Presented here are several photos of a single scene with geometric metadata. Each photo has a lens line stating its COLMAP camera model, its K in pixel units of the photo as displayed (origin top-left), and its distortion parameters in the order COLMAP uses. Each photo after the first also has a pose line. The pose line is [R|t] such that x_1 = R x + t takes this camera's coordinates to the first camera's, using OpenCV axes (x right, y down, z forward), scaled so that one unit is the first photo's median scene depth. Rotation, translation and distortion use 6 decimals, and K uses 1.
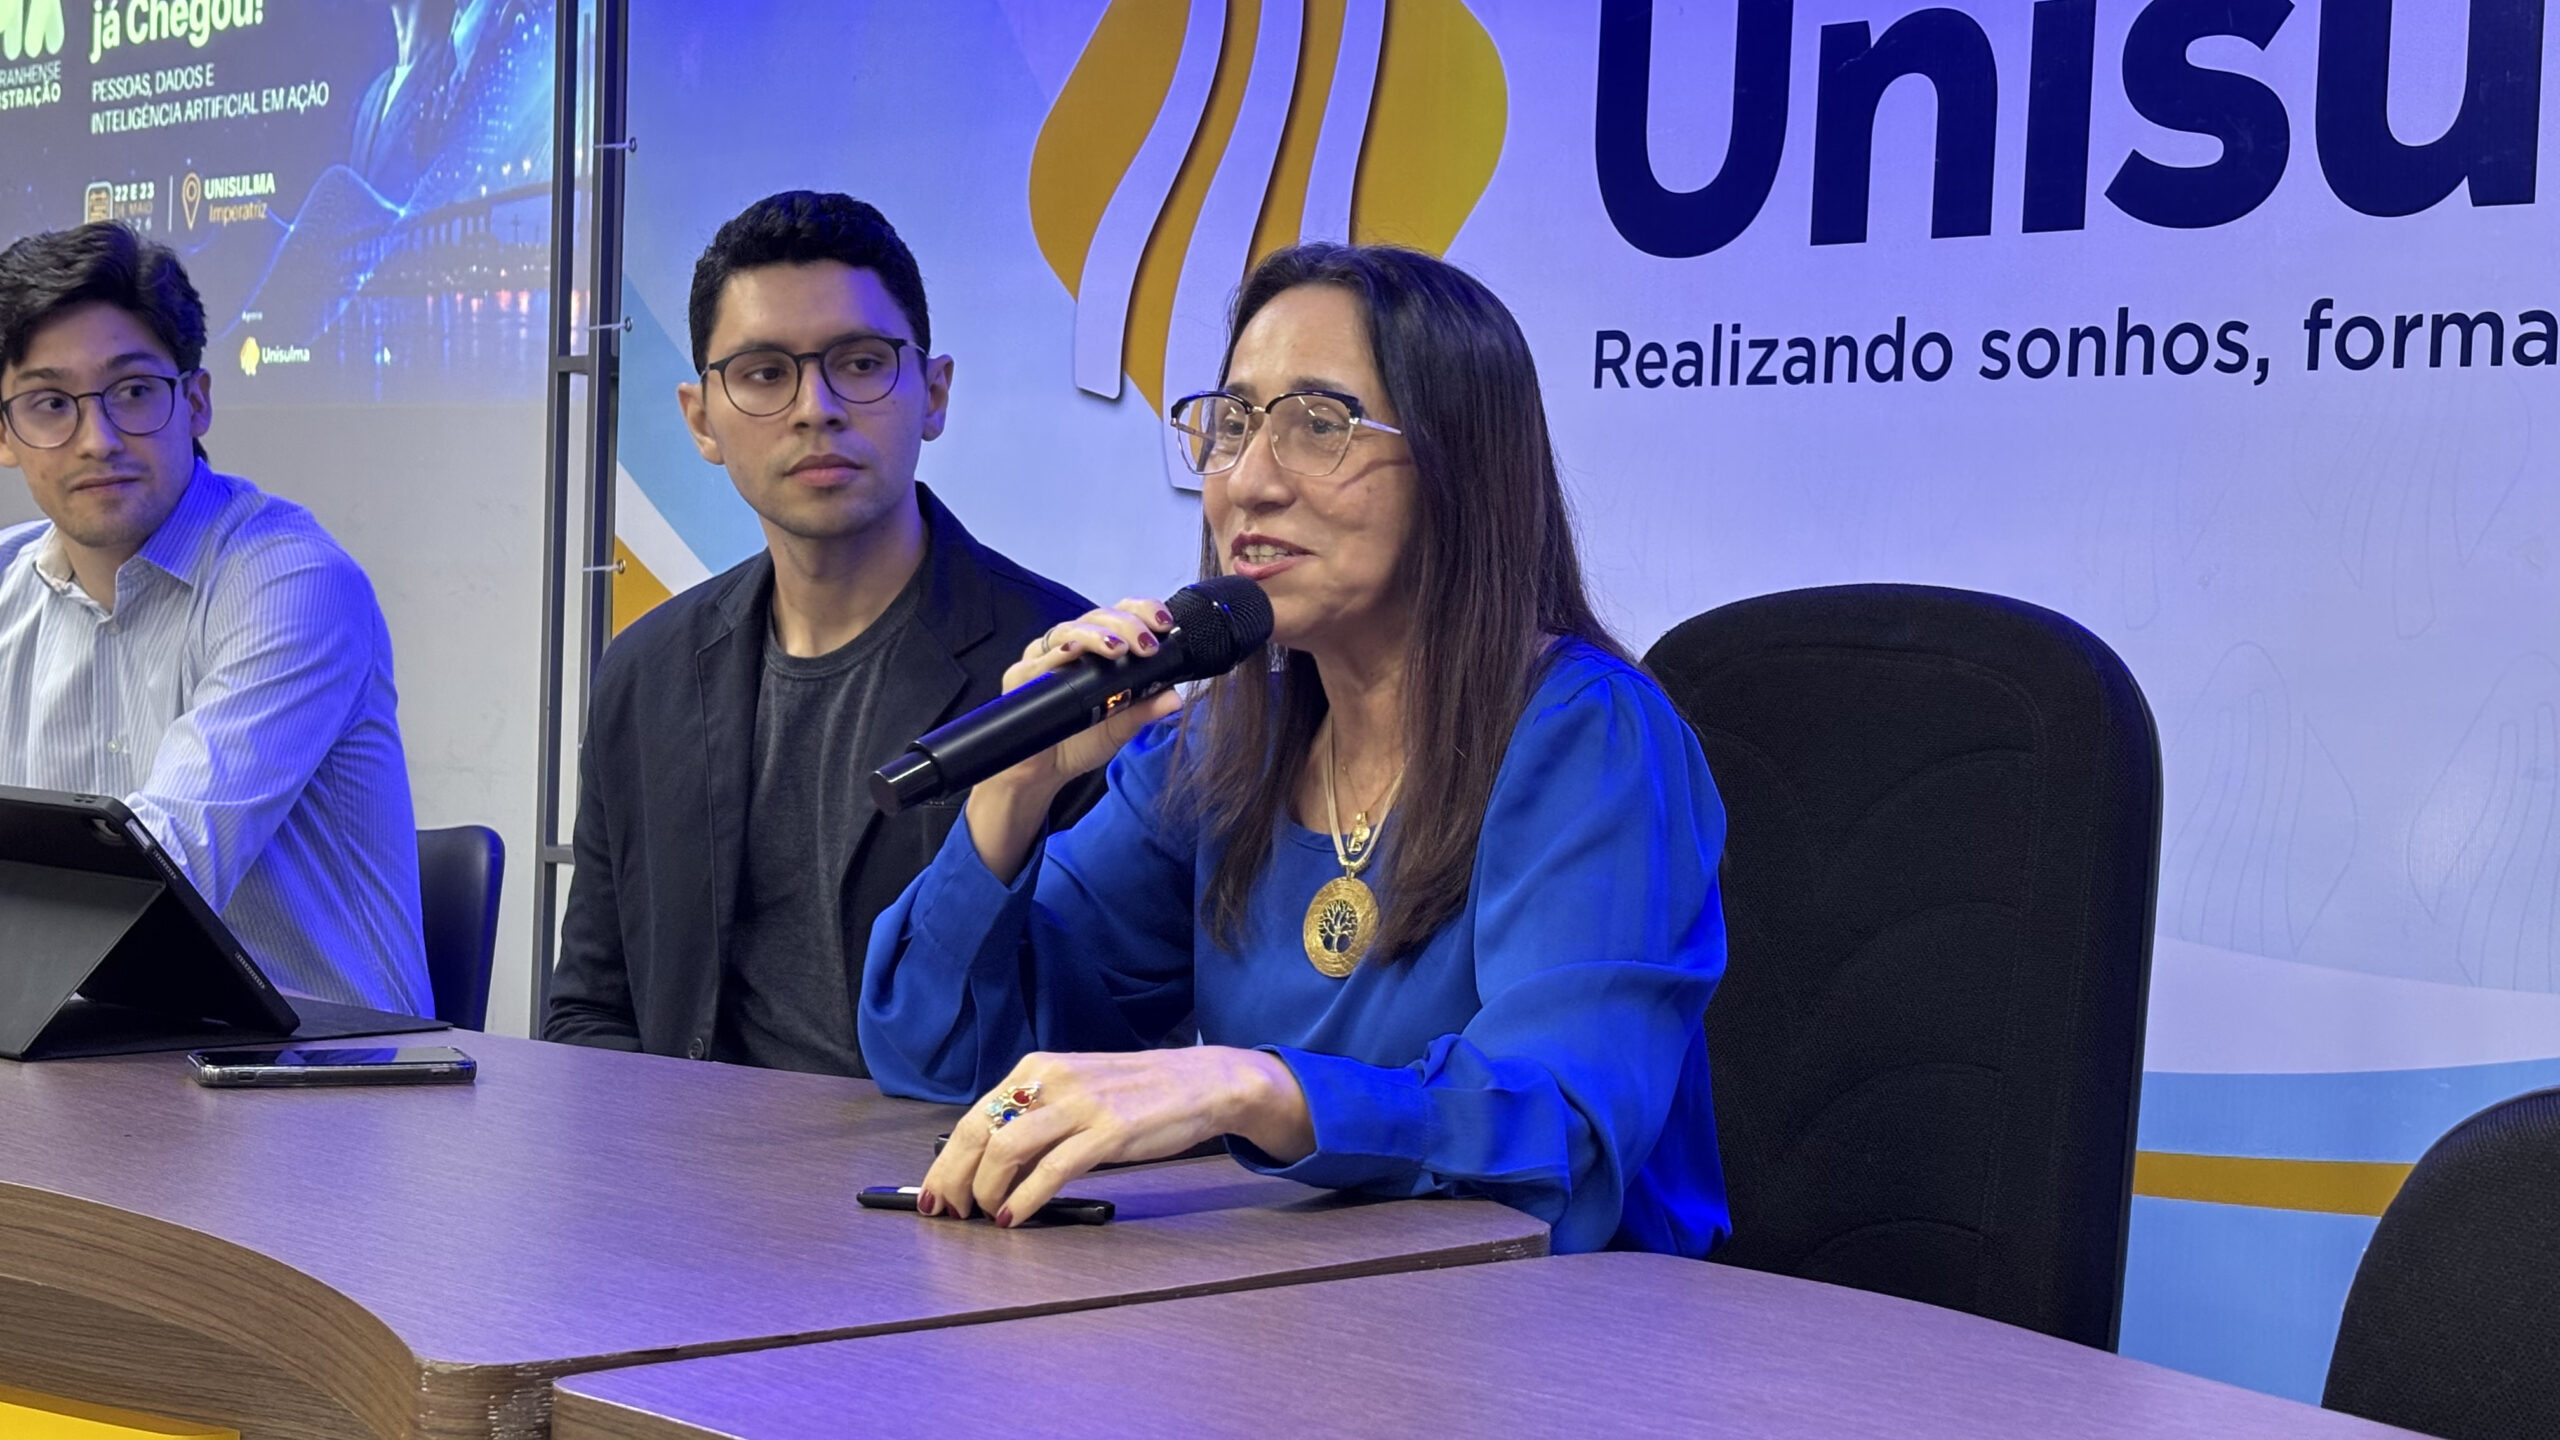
lens RADIAL K [[3902.4, 0, 1269.0], [0, 3902.4, 745.6], [0, 0, 1]] dist [0.104632, 0.000000]
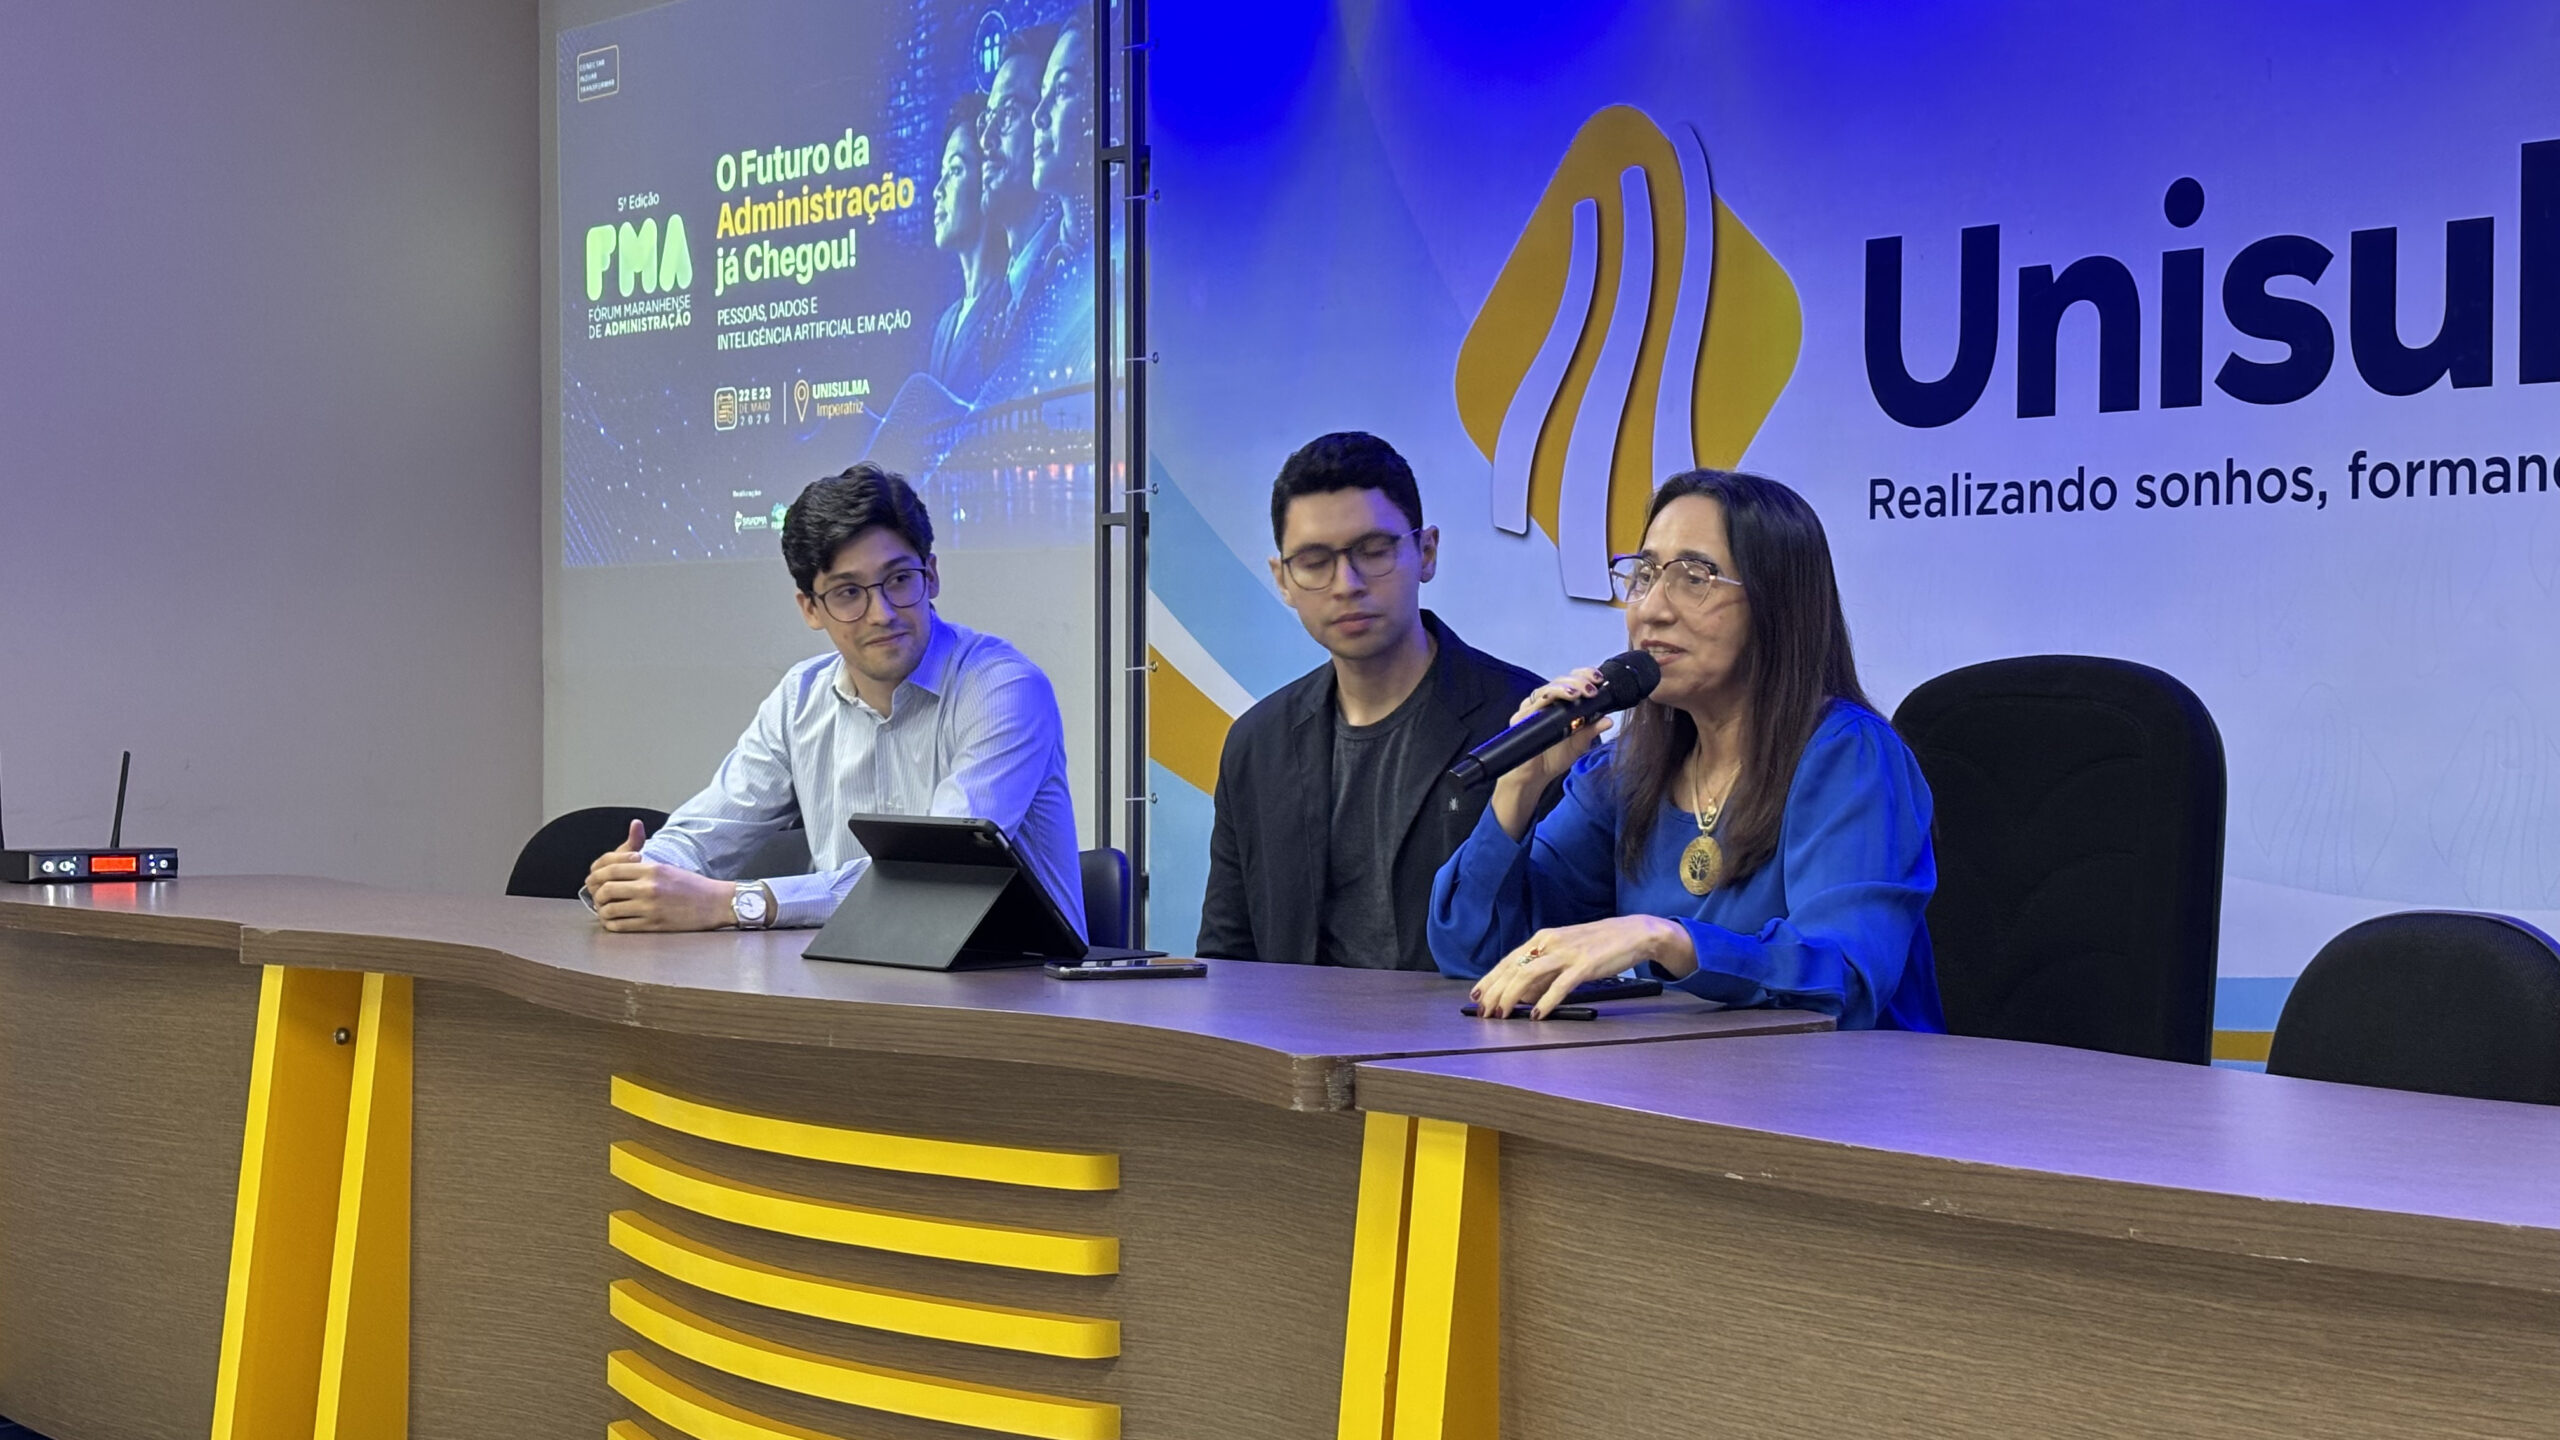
lens RADIAL K [[3902.4, 0, 1179.6], [0, 3902.4, 725.3], [0, 0, 1]] dist [0.104632, 0.000000]
pose [[0.993472, -0.034142, -0.108847, -0.016157], [0.031578, 0.999184, -0.025197, 0.013037], [0.109619, 0.021595, 0.993739, -0.504031]]
